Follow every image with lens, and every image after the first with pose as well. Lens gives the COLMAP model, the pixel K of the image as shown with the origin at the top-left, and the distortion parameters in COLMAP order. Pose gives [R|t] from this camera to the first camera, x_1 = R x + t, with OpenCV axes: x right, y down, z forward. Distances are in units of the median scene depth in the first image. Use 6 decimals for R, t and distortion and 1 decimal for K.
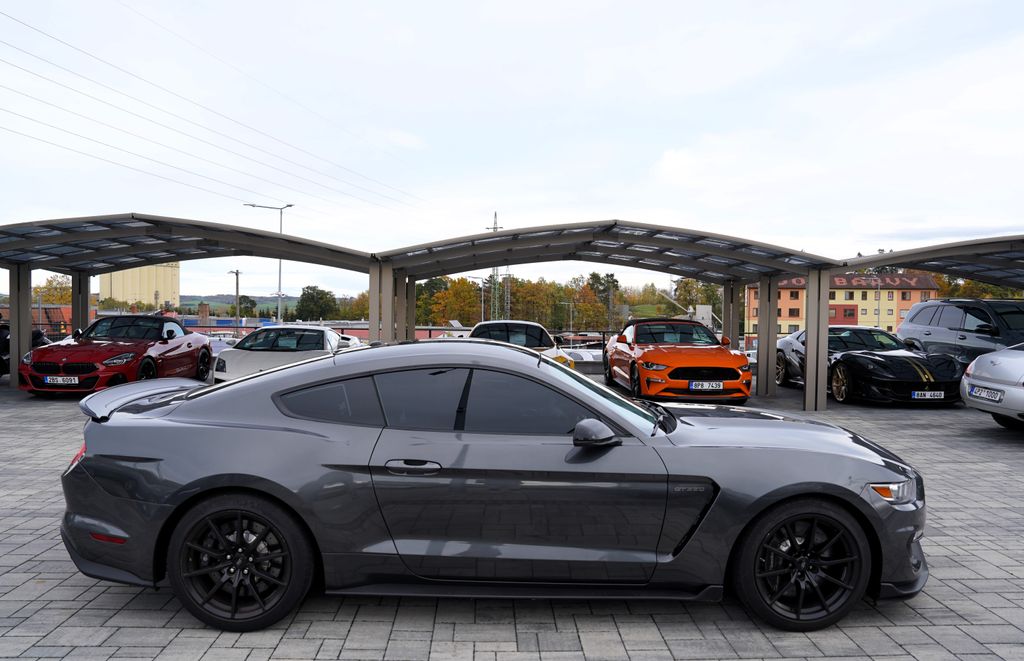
lens RADIAL K [[741.4, 0, 512.0], [0, 741.4, 330.5], [0, 0, 1]] dist [-0.130885, 0.097977]
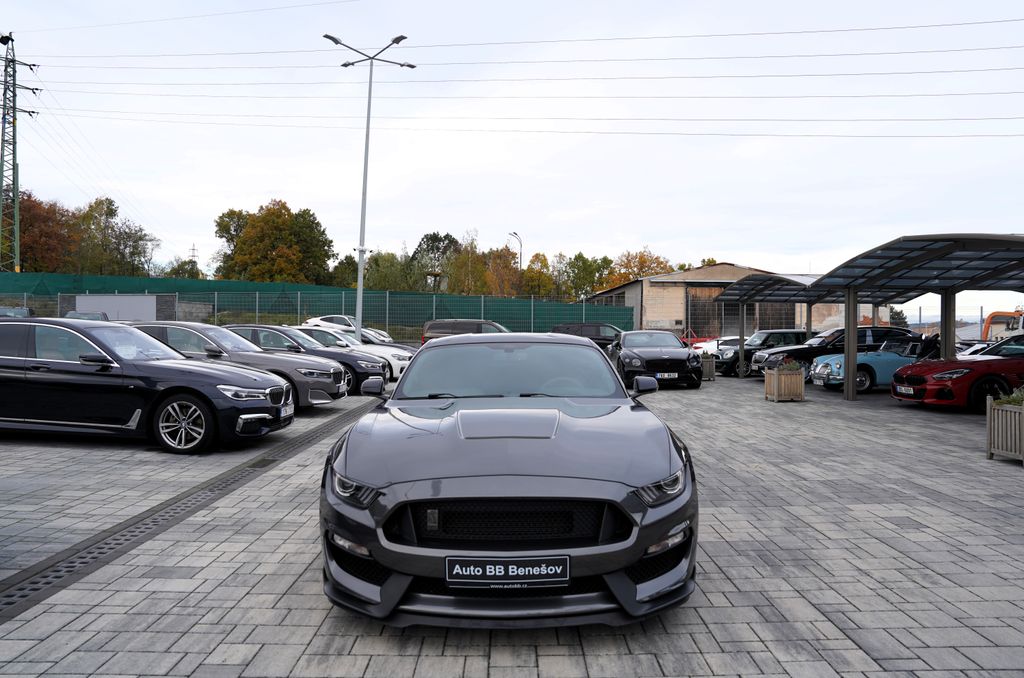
lens RADIAL K [[701.7, 0, 512.6], [0, 701.7, 332.1], [0, 0, 1]] dist [-0.109965, 0.073994]
pose [[-0.026561, -0.016520, -0.999511, 0.468116], [-0.025729, 0.999543, -0.015837, 0.011012], [0.999316, 0.025296, -0.026974, 0.403396]]
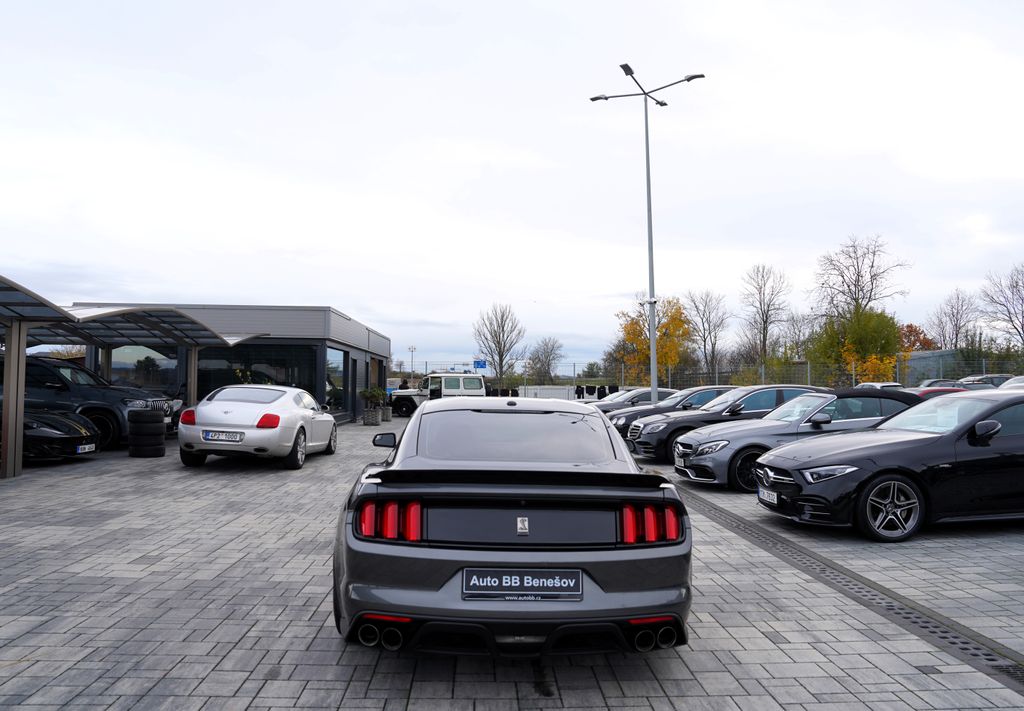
lens RADIAL K [[751.2, 0, 514.4], [0, 751.2, 352.8], [0, 0, 1]] dist [-0.121929, 0.089861]
pose [[-0.018175, 0.034371, 0.999244, -0.508366], [0.008928, 0.999375, -0.034213, -0.007984], [-0.999795, 0.008299, -0.018470, 0.392887]]
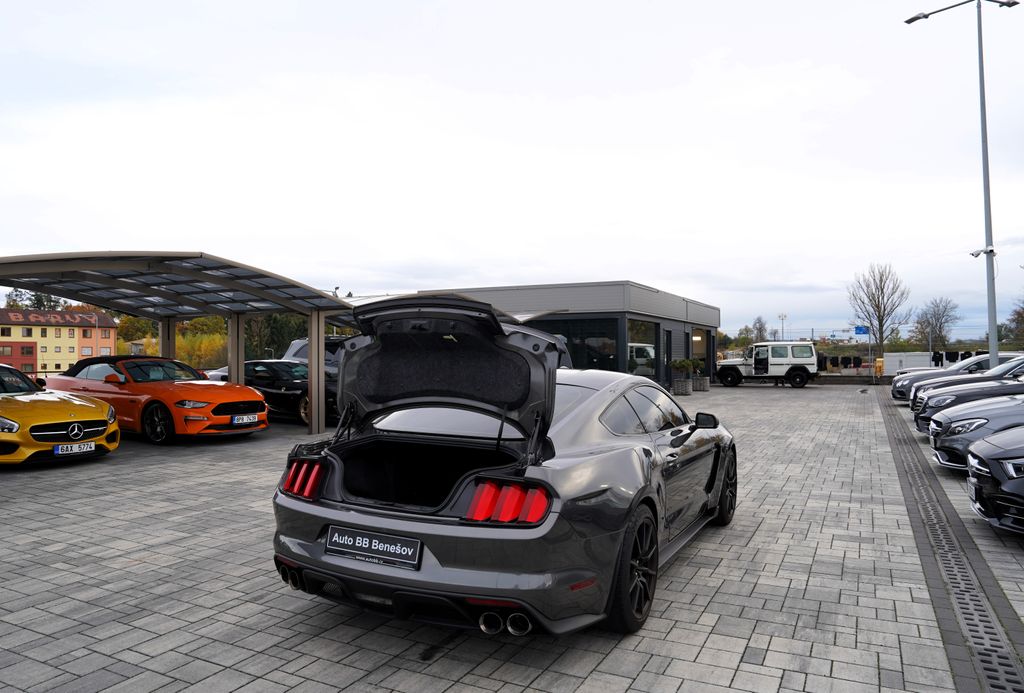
lens RADIAL K [[729.1, 0, 481.0], [0, 729.1, 347.3], [0, 0, 1]] dist [-0.119402, 0.081216]
pose [[0.504318, -0.002833, 0.863513, -0.449047], [0.027324, 0.999546, -0.012679, -0.004730], [-0.863085, 0.029989, 0.504167, 0.193176]]
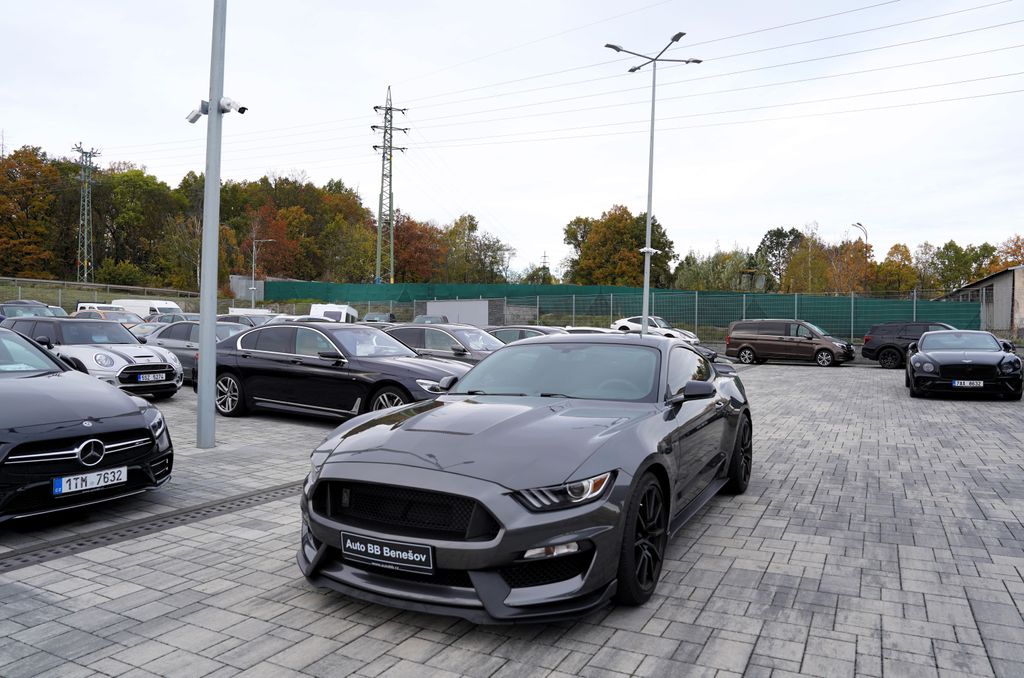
lens RADIAL K [[701.7, 0, 512.6], [0, 701.7, 332.1], [0, 0, 1]] dist [-0.109965, 0.073994]
pose [[-0.491169, -0.016839, -0.870902, 0.428824], [-0.028003, 0.999602, -0.003535, 0.006424], [0.870614, 0.022652, -0.491445, 0.578392]]
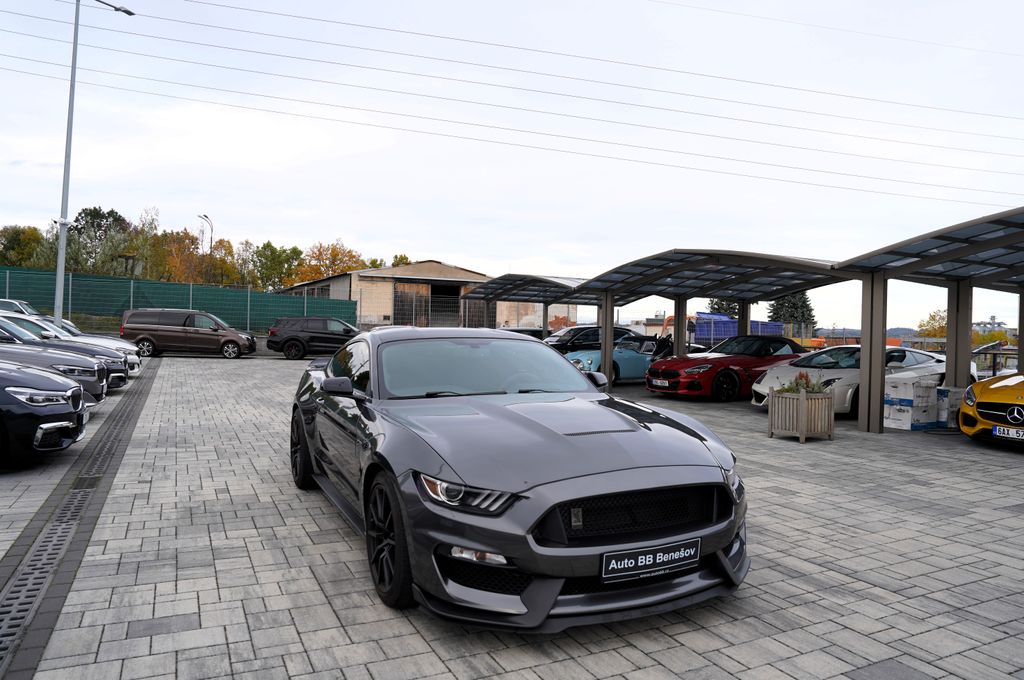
lens RADIAL K [[709.6, 0, 520.9], [0, 709.6, 334.3], [0, 0, 1]] dist [-0.112219, 0.076919]
pose [[0.413529, -0.003567, -0.910484, 0.433948], [-0.035271, 0.999179, -0.019934, 0.016183], [0.909808, 0.040356, 0.413063, 0.234354]]
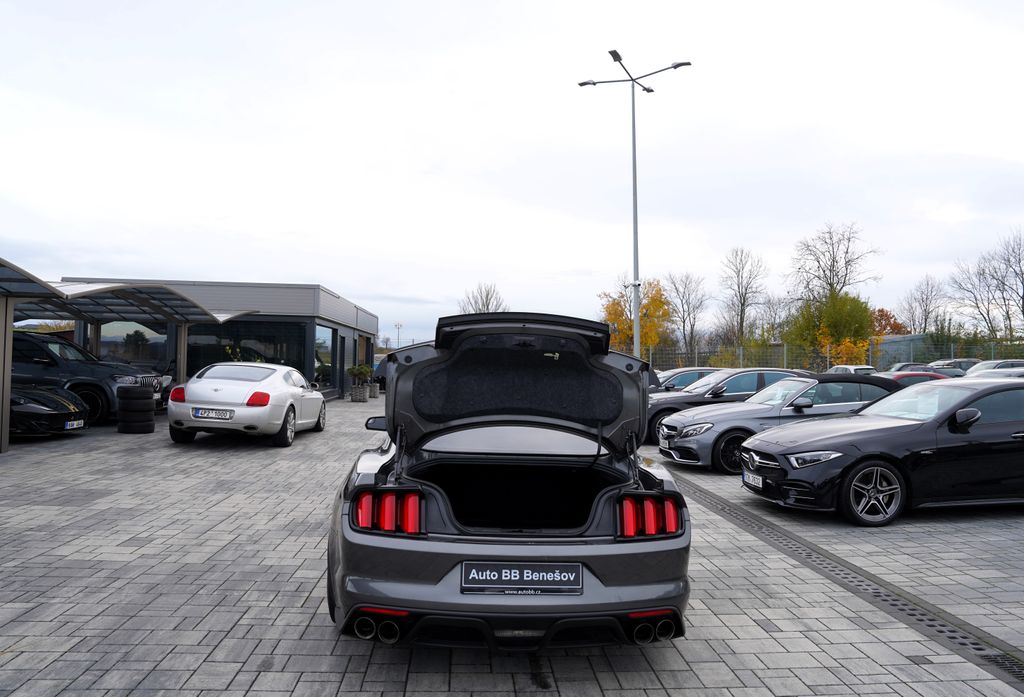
lens RADIAL K [[731.7, 0, 519.2], [0, 731.7, 343.7], [0, 0, 1]] dist [-0.119485, 0.086071]
pose [[-0.047266, 0.016416, 0.998747, -0.495595], [-0.002668, 0.999859, -0.016561, -0.013365], [-0.998879, -0.003448, -0.047216, 0.399774]]
